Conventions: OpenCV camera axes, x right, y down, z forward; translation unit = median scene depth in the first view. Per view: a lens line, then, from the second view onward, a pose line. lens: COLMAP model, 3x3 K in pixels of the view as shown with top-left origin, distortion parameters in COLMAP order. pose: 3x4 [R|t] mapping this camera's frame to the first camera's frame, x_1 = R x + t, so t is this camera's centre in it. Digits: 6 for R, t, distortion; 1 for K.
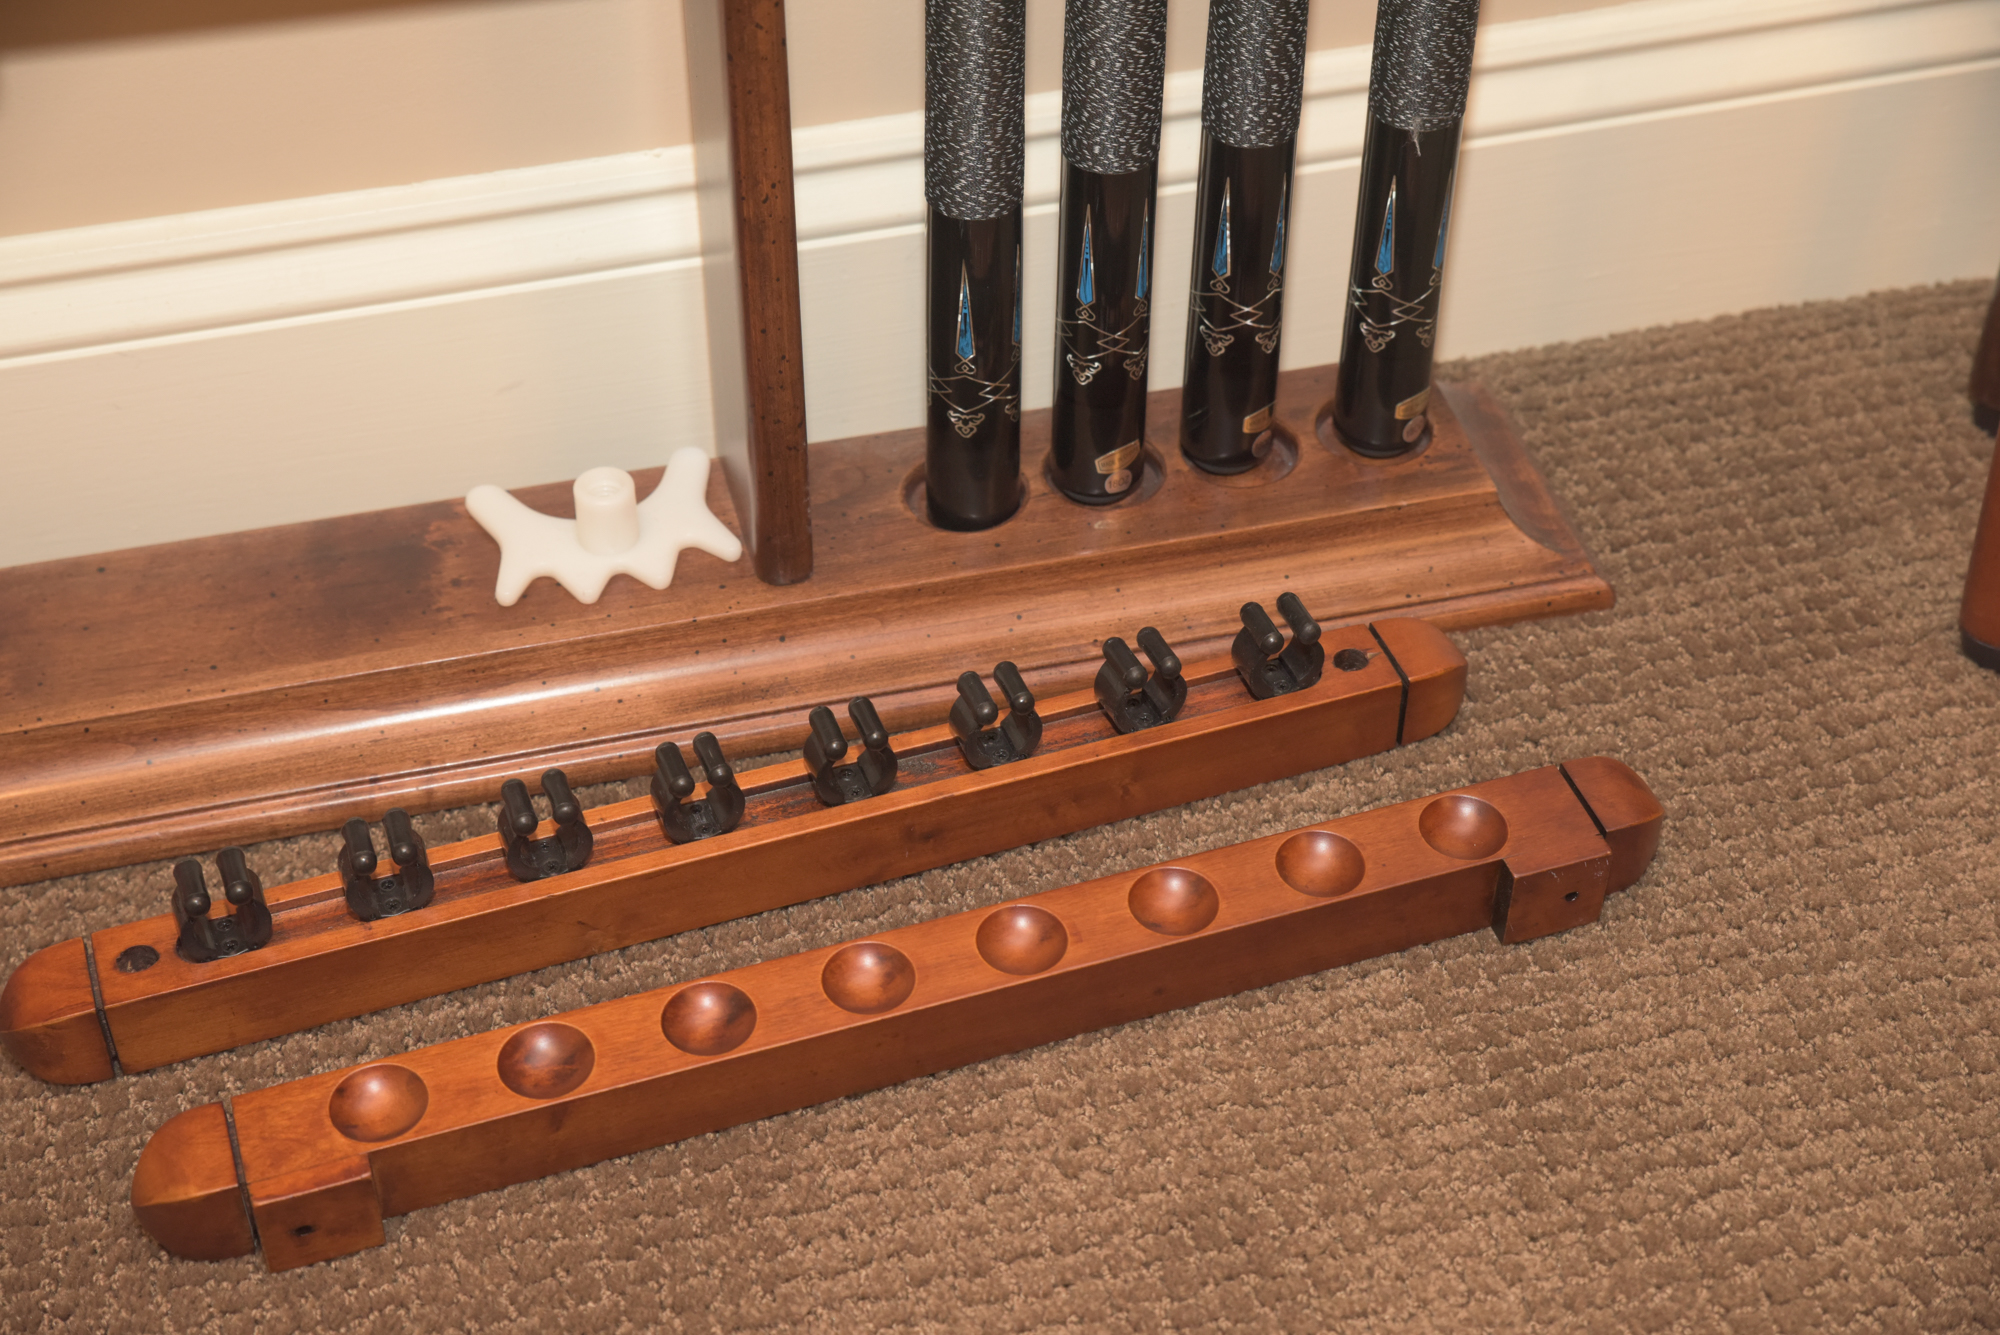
lens RADIAL K [[2963.2, 0, 1000.0], [0, 2963.2, 667.5], [0, 0, 1]] dist [0.069368, 0.023106]
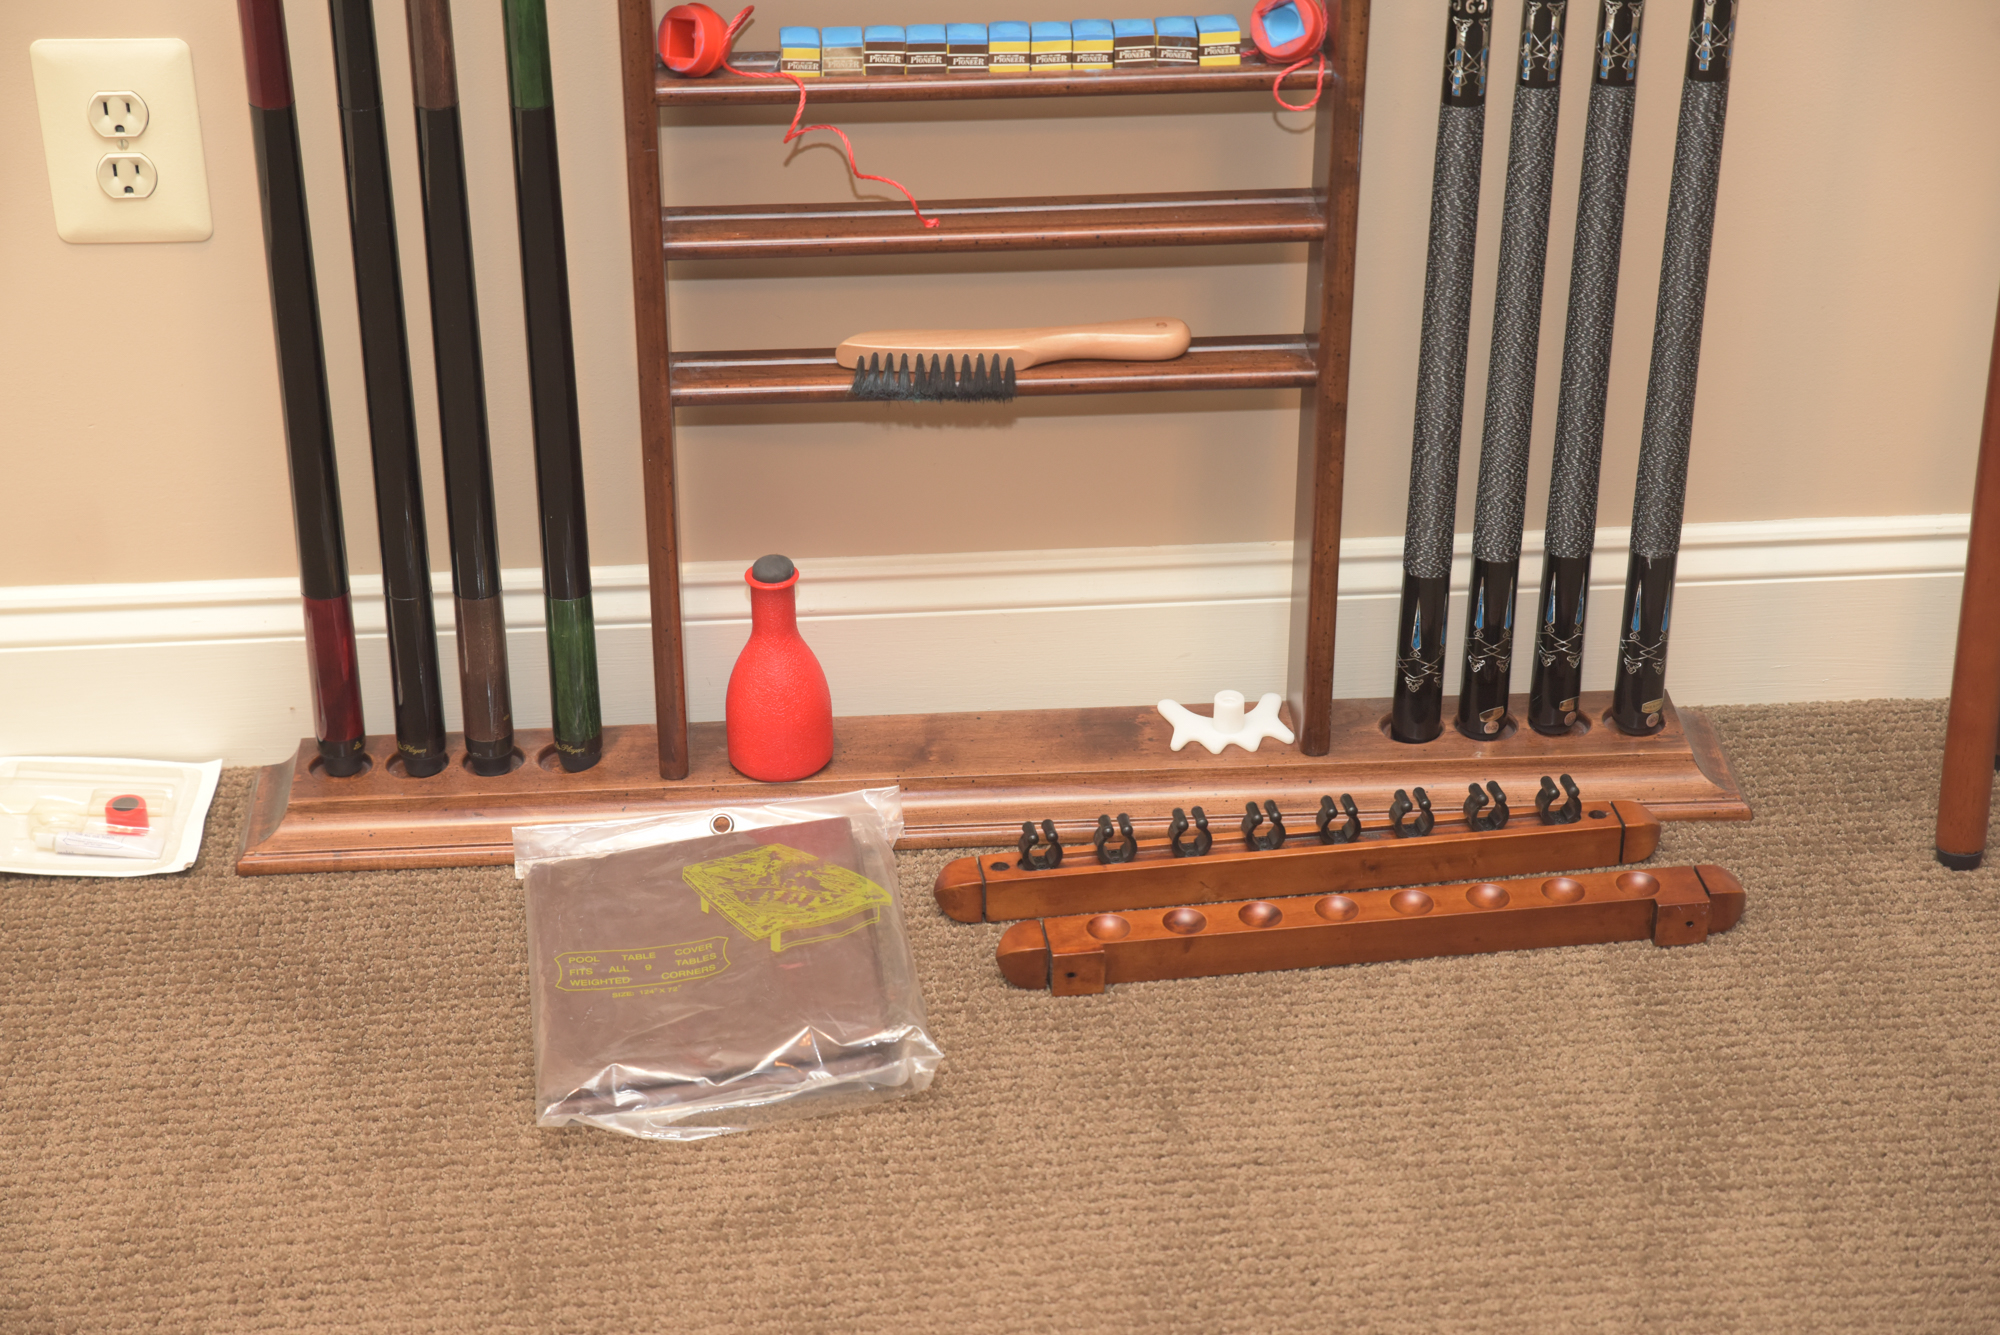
lens RADIAL K [[3679.5, 0, 1000.0], [0, 3679.5, 667.5], [0, 0, 1]] dist [0.210168, -0.229879]
pose [[0.982633, 0.089321, -0.162647, 0.118033], [-0.123037, 0.969763, -0.210762, 0.465298], [0.138903, 0.227114, 0.963911, -1.435627]]
